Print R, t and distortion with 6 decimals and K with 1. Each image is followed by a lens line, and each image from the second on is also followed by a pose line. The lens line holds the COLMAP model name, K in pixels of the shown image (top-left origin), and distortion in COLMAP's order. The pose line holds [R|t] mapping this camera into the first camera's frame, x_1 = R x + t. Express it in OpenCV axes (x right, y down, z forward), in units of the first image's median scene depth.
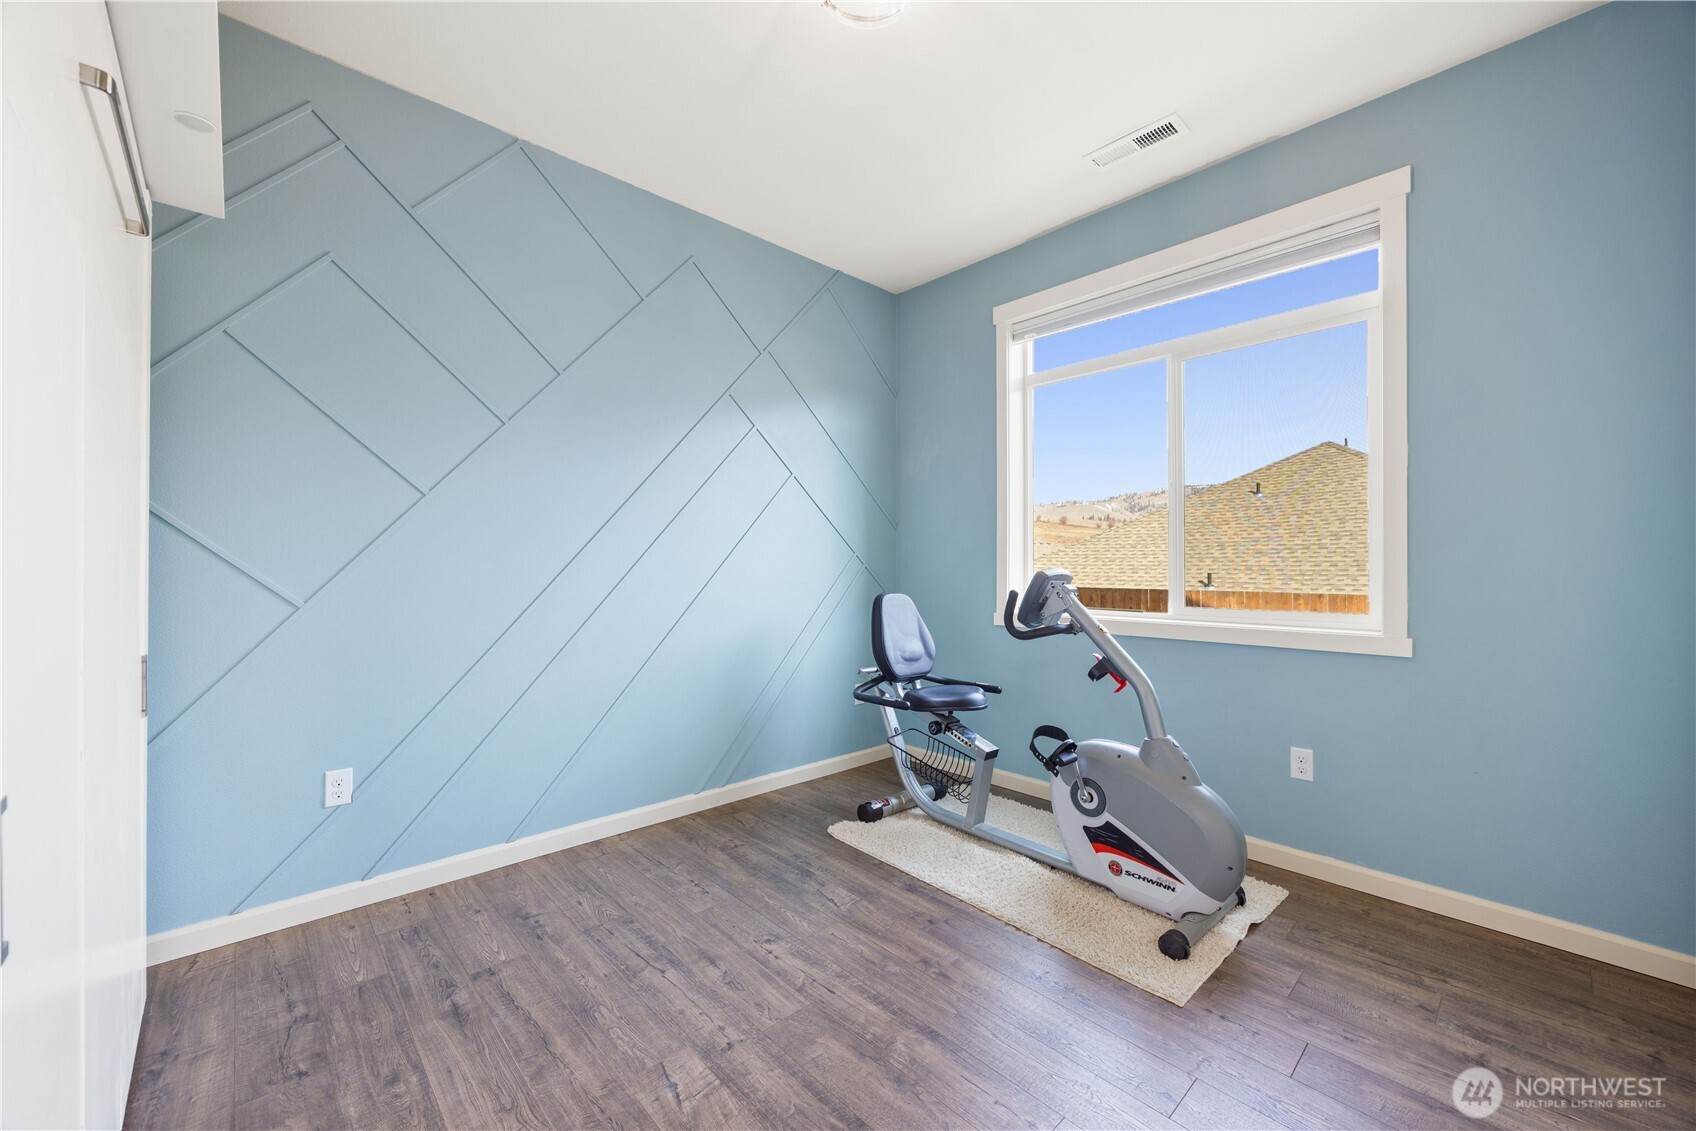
lens RADIAL K [[647.9, 0, 836.5], [0, 647.9, 565.9], [0, 0, 1]] dist [-0.004200, -0.000147]
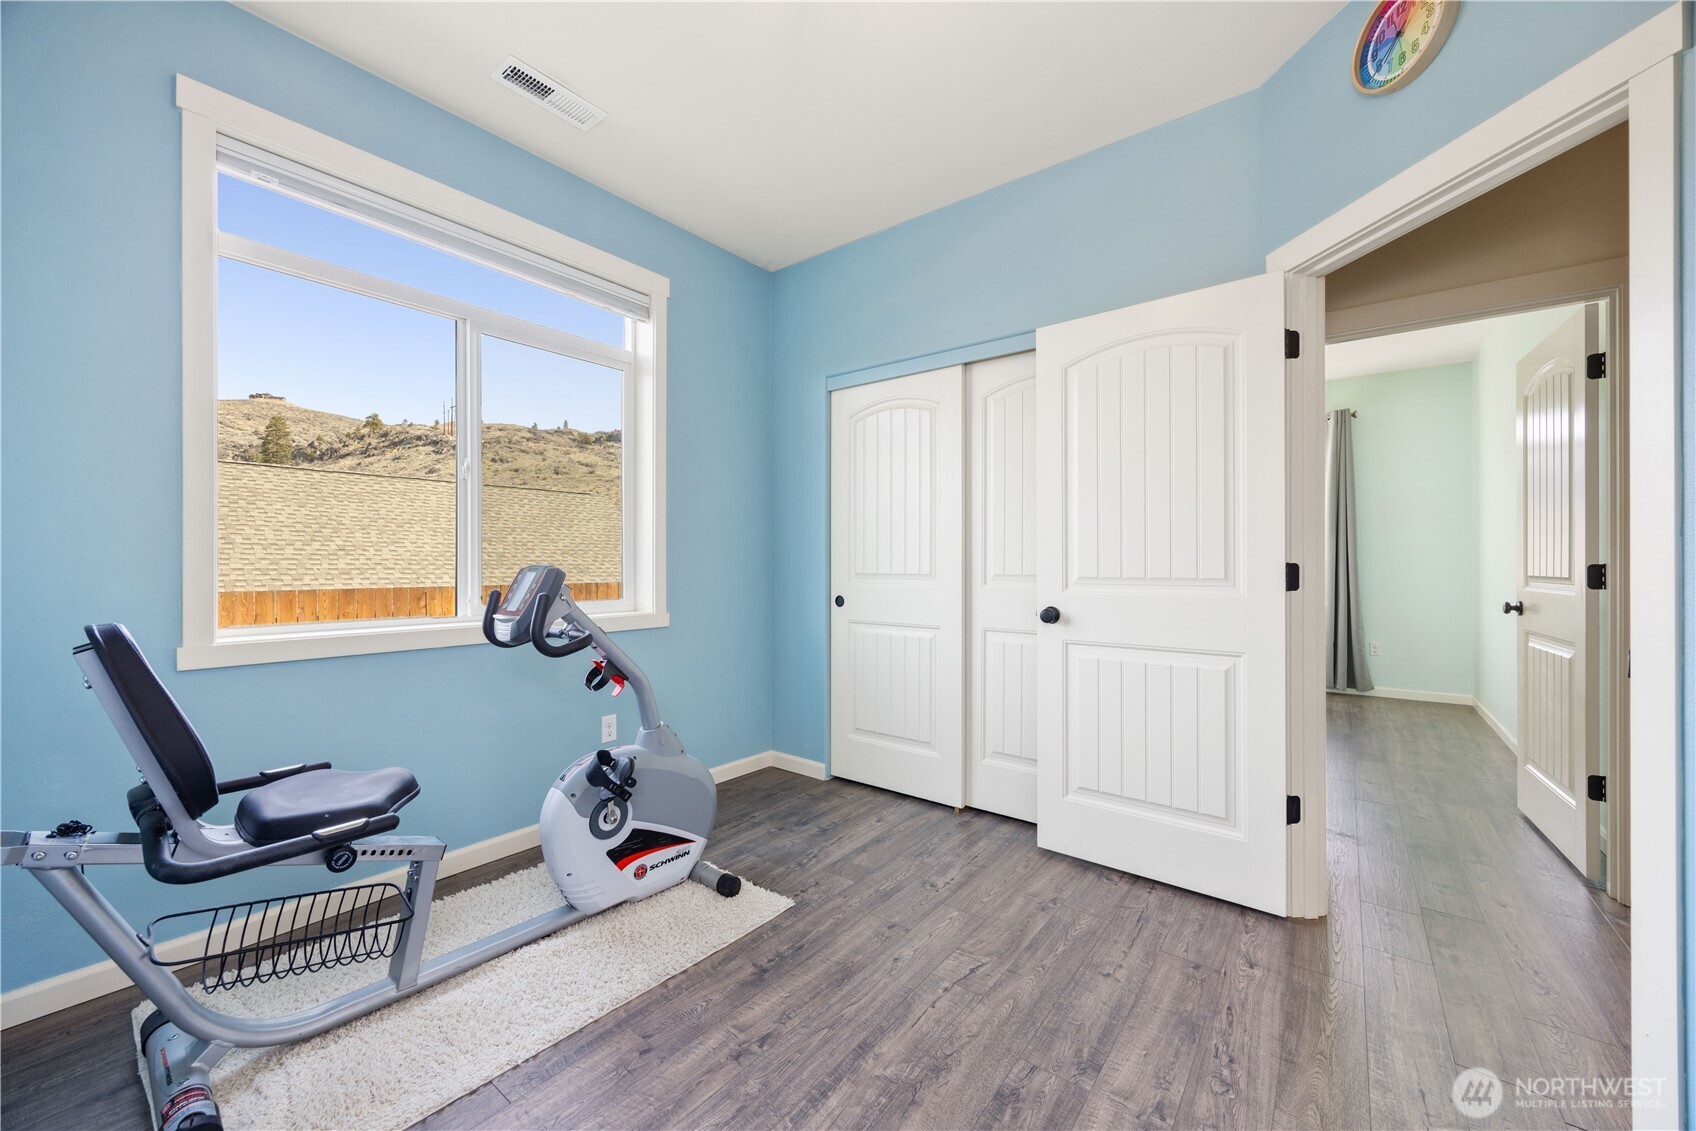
lens RADIAL K [[647.9, 0, 834.8], [0, 647.9, 571.4], [0, 0, 1]] dist [-0.004200, -0.000147]
pose [[-0.166941, -0.011074, 0.985905, -0.569228], [-0.008928, 0.999913, 0.009720, 0.002963], [-0.985926, -0.007179, -0.167026, 0.871725]]
